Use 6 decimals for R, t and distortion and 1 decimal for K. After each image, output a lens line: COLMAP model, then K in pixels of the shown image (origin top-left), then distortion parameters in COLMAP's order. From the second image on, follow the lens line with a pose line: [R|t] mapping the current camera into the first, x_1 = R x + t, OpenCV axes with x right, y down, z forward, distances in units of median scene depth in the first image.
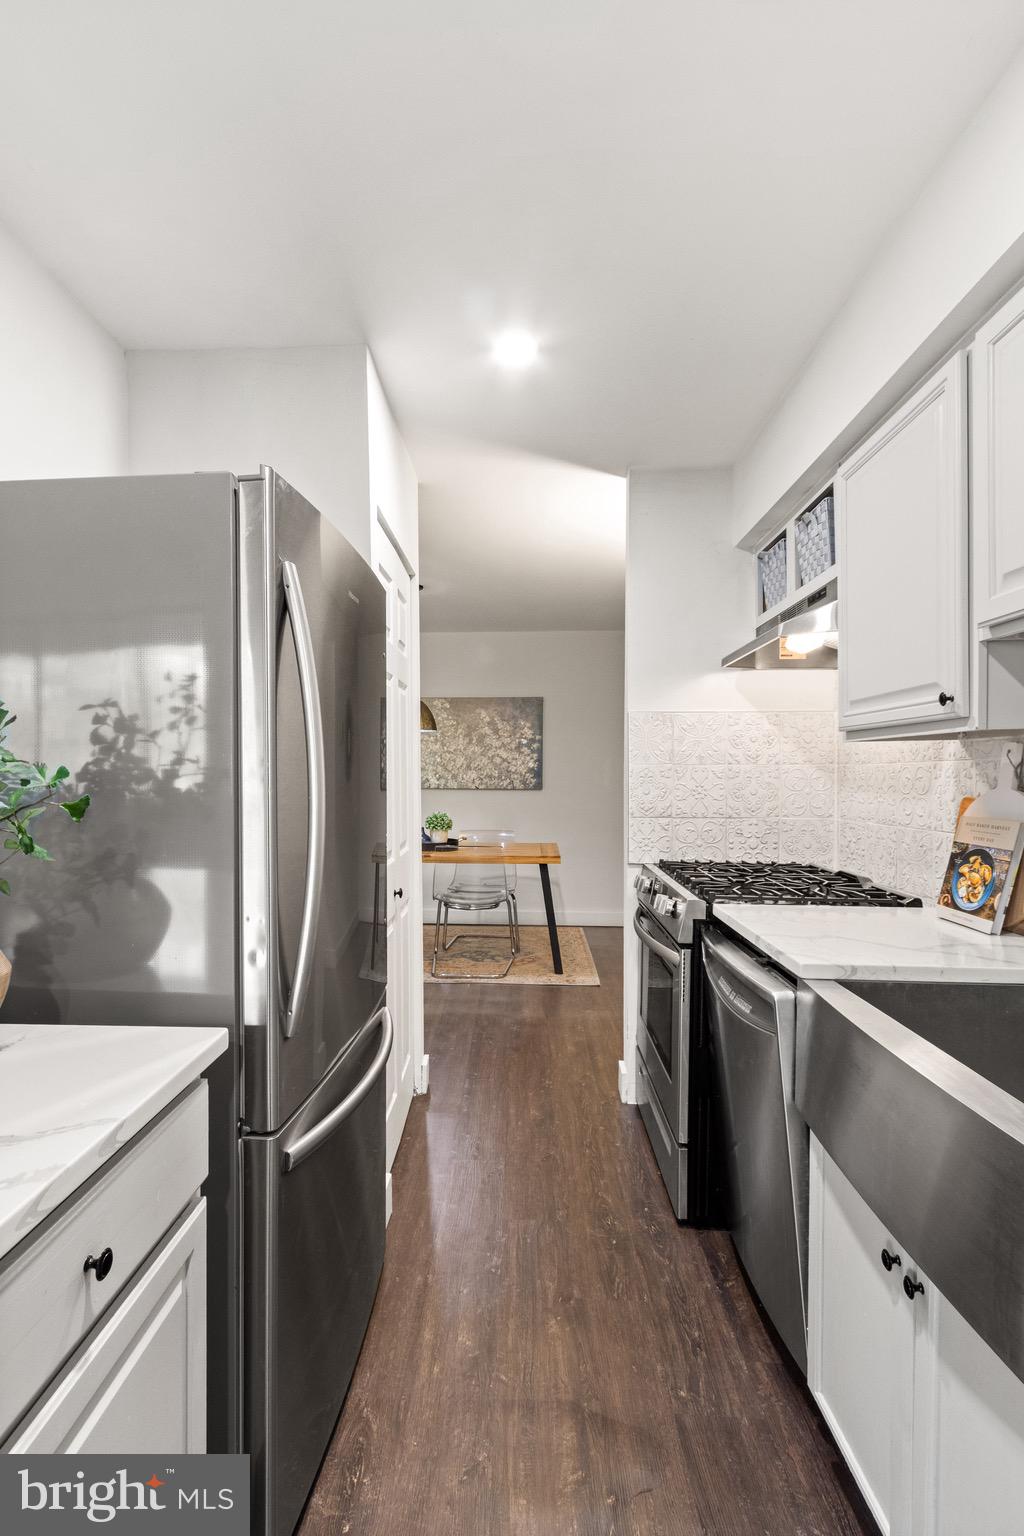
lens RADIAL K [[727.4, 0, 478.7], [0, 727.4, 786.4], [0, 0, 1]] dist [0.005651, 0.000199]
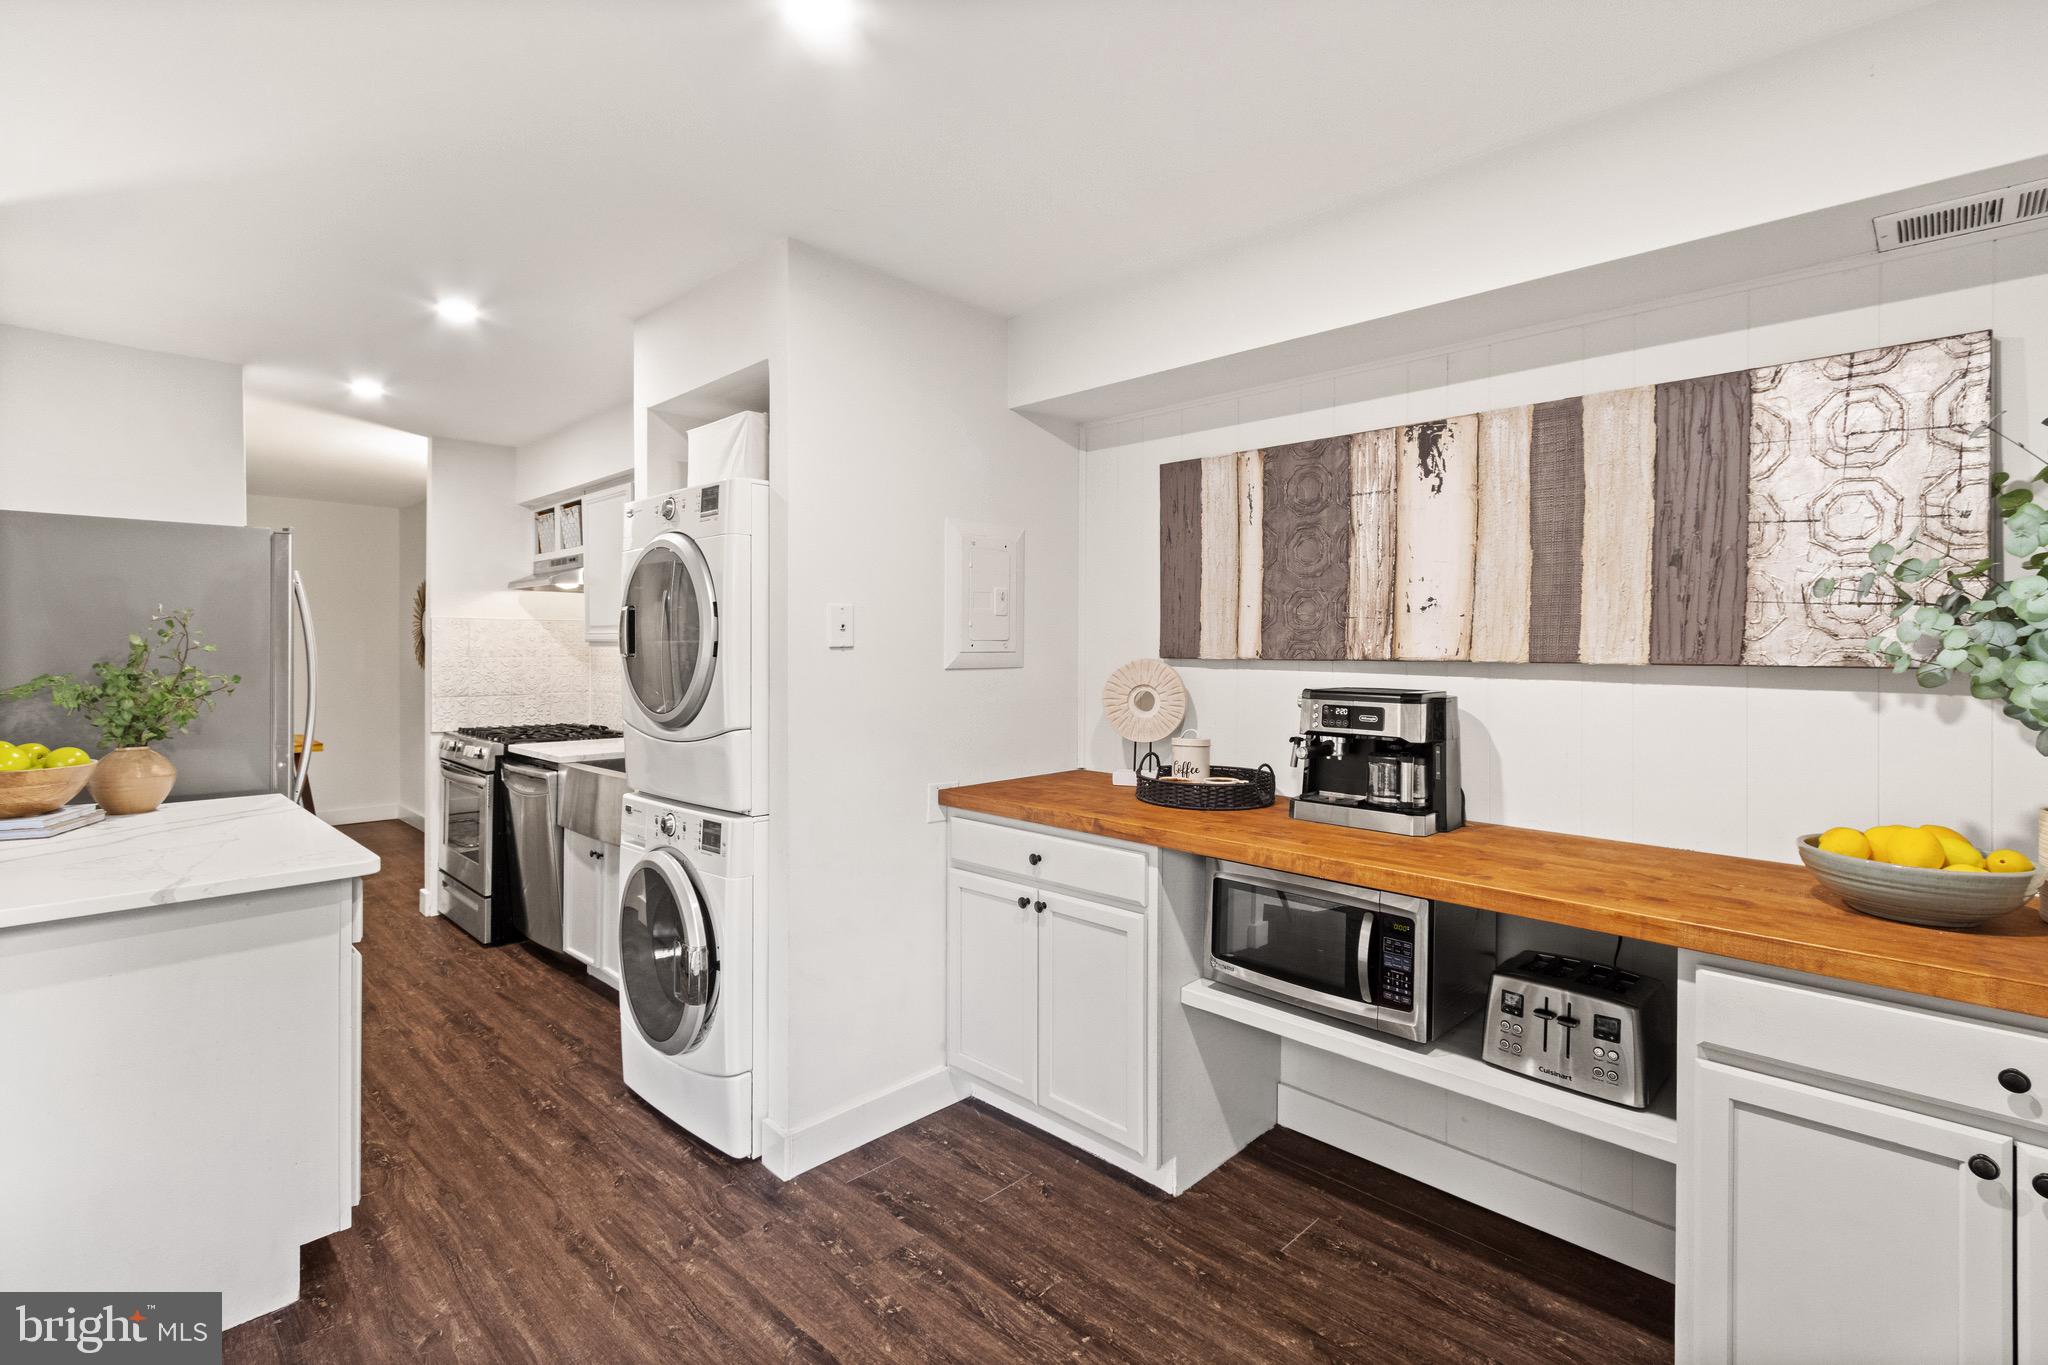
lens RADIAL K [[940.3, 0, 1042.4], [0, 940.3, 646.9], [0, 0, 1]] dist [0.003337, -0.000179]
pose [[0.646363, 0.002154, 0.763027, -0.386428], [0.011401, 0.999857, -0.012480, -0.014906], [-0.762945, 0.016766, 0.646246, -0.962683]]
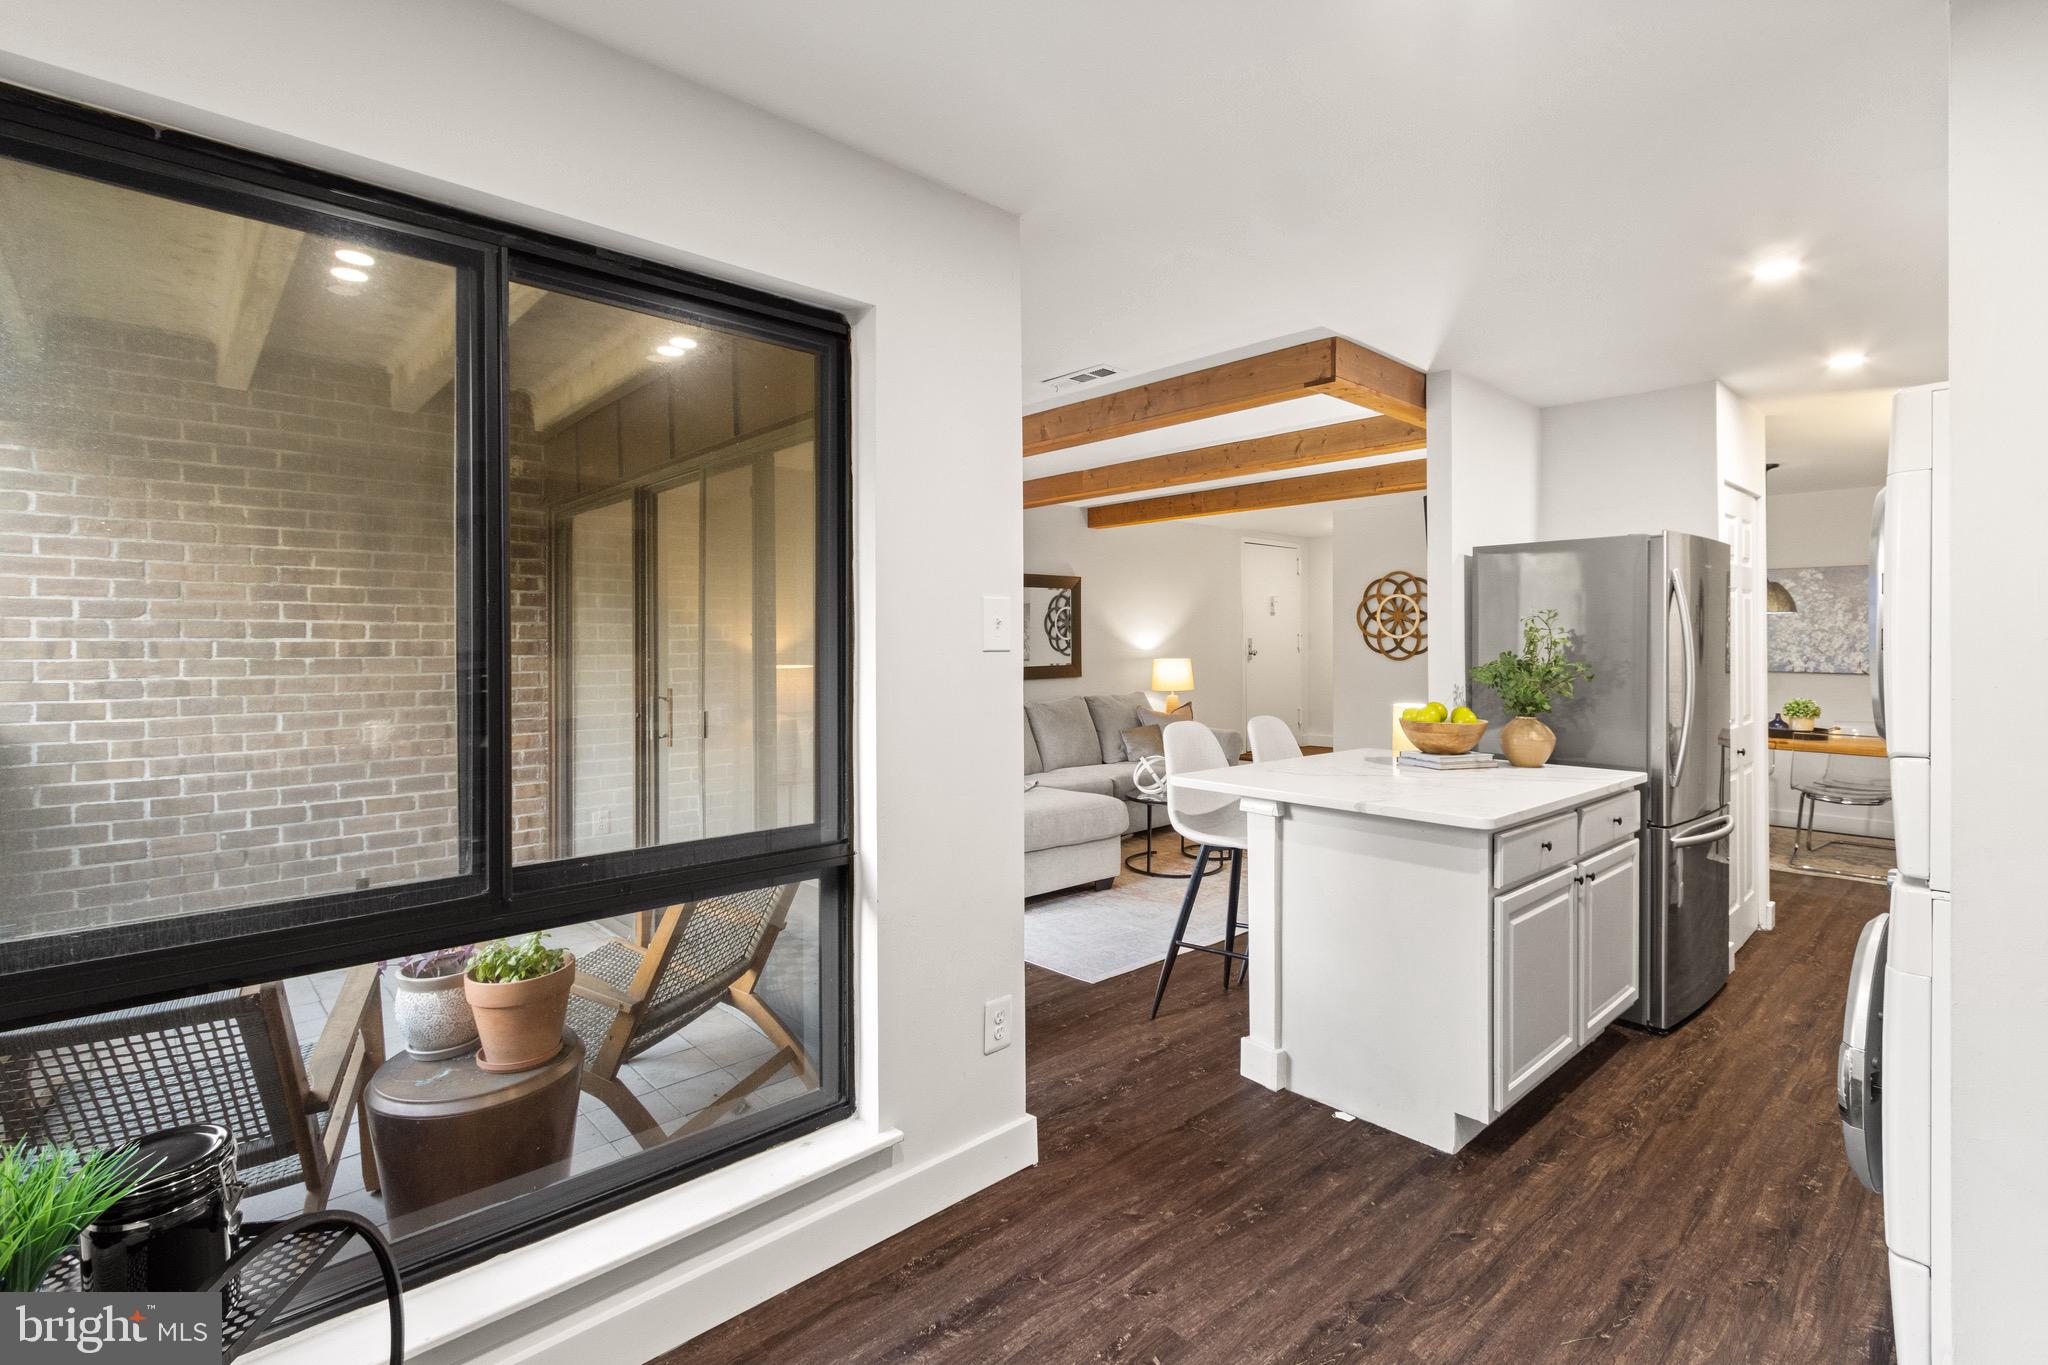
lens RADIAL K [[946.9, 0, 1015.0], [0, 946.9, 644.9], [0, 0, 1]] dist [-0.000249, -0.000395]
pose [[0.715209, 0.001867, -0.698909, 0.128962], [-0.014774, 0.999813, -0.012447, -0.004636], [0.698755, 0.019228, 0.715103, -1.011066]]
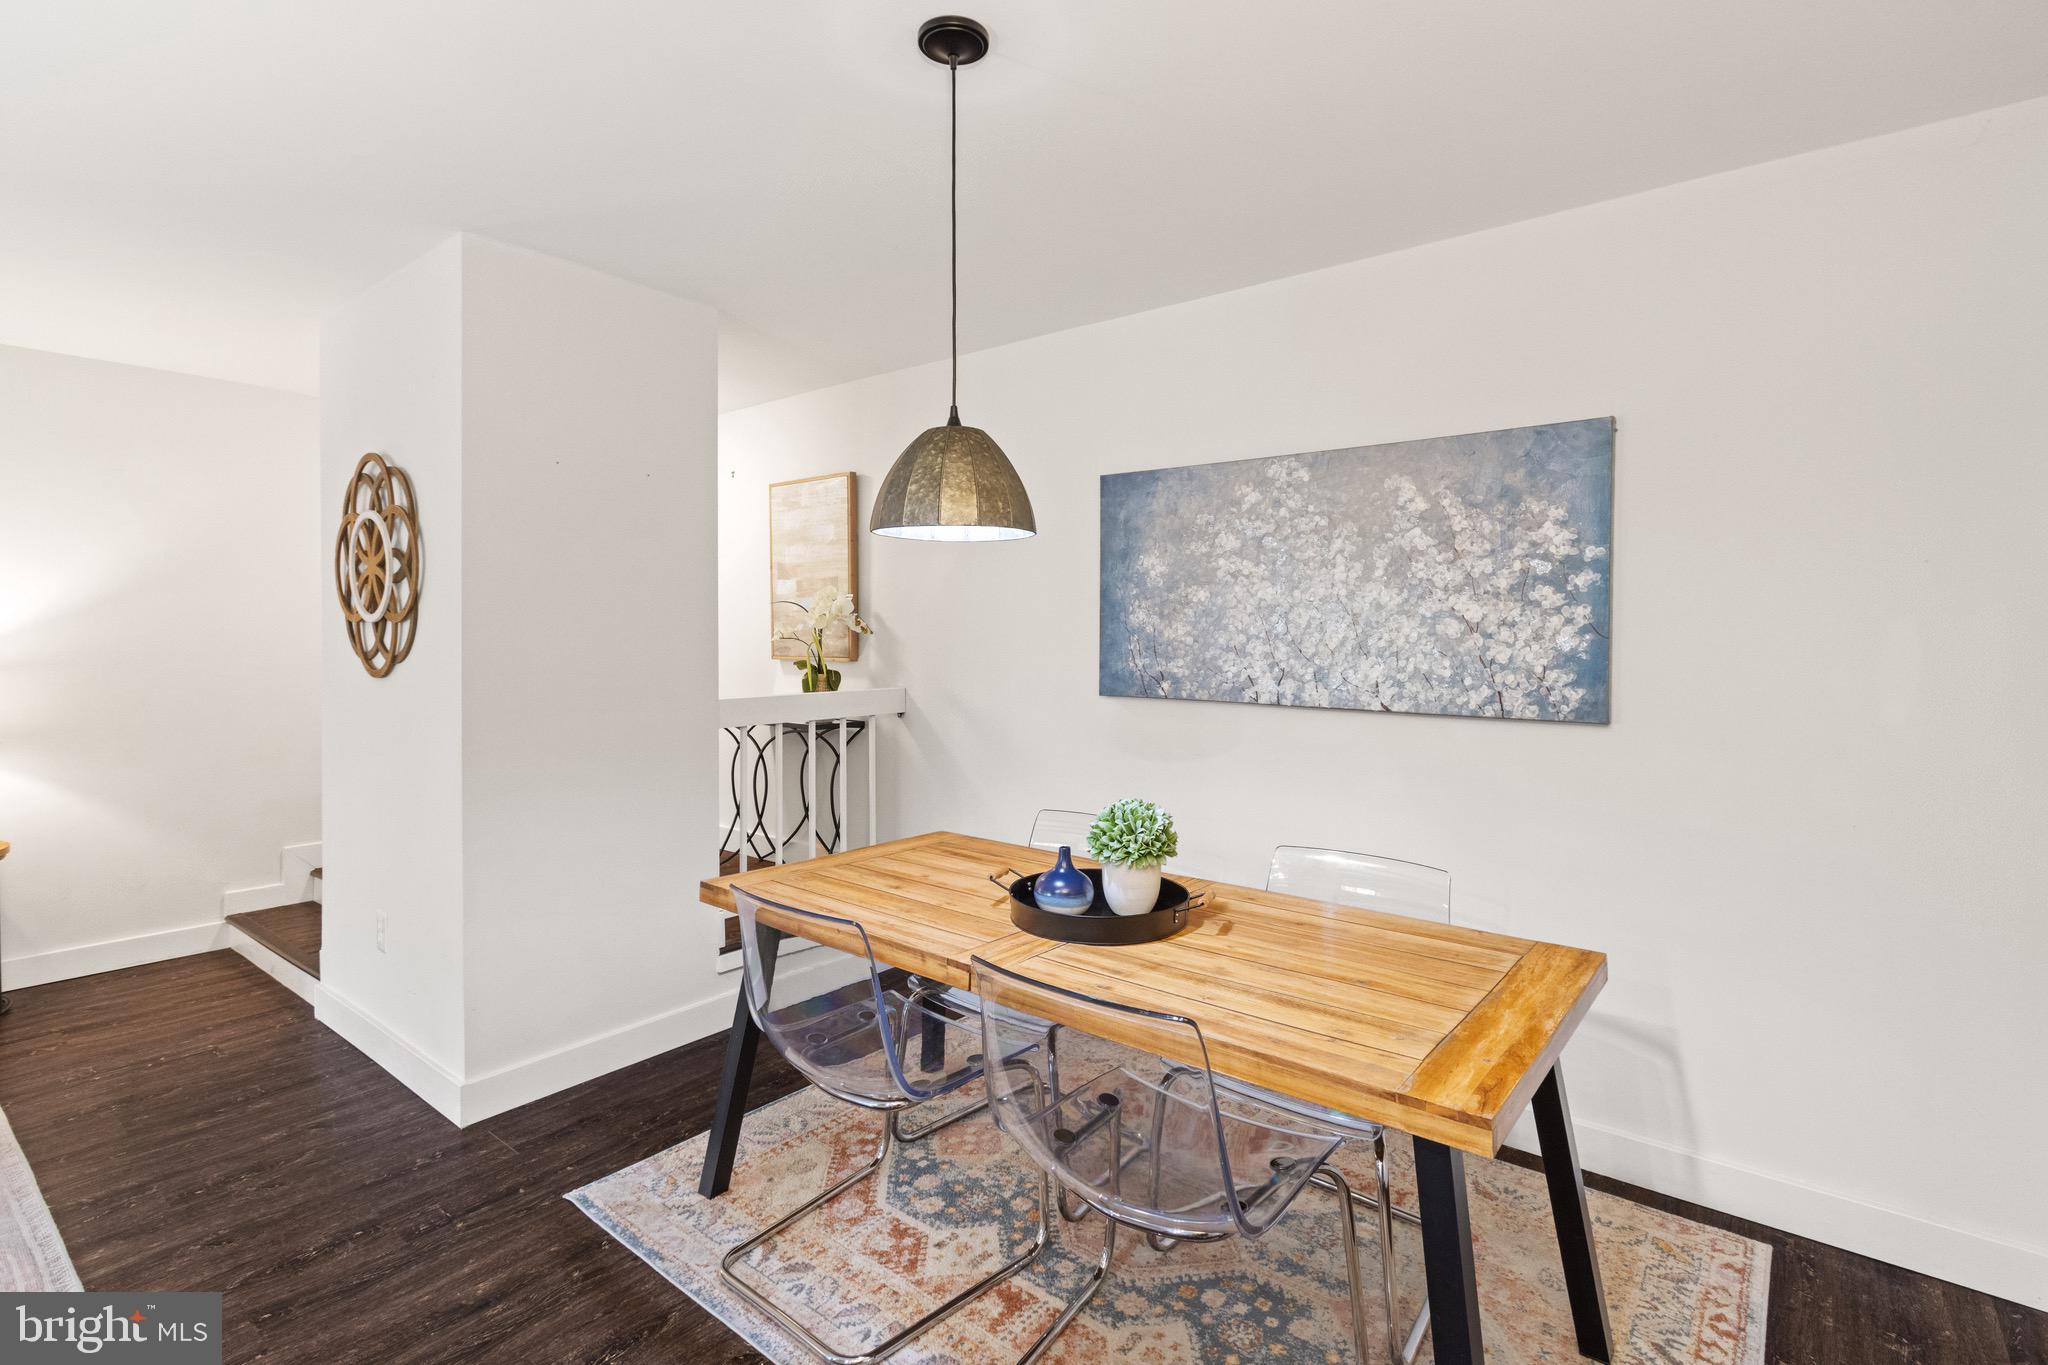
lens RADIAL K [[969.9, 0, 1025.5], [0, 969.9, 642.2], [0, 0, 1]] dist [0.005651, 0.000199]
pose [[0.820345, 0.006377, -0.571834, 0.259196], [-0.014041, 0.999861, -0.008993, -0.049619], [0.571697, 0.015407, 0.820320, 1.158167]]
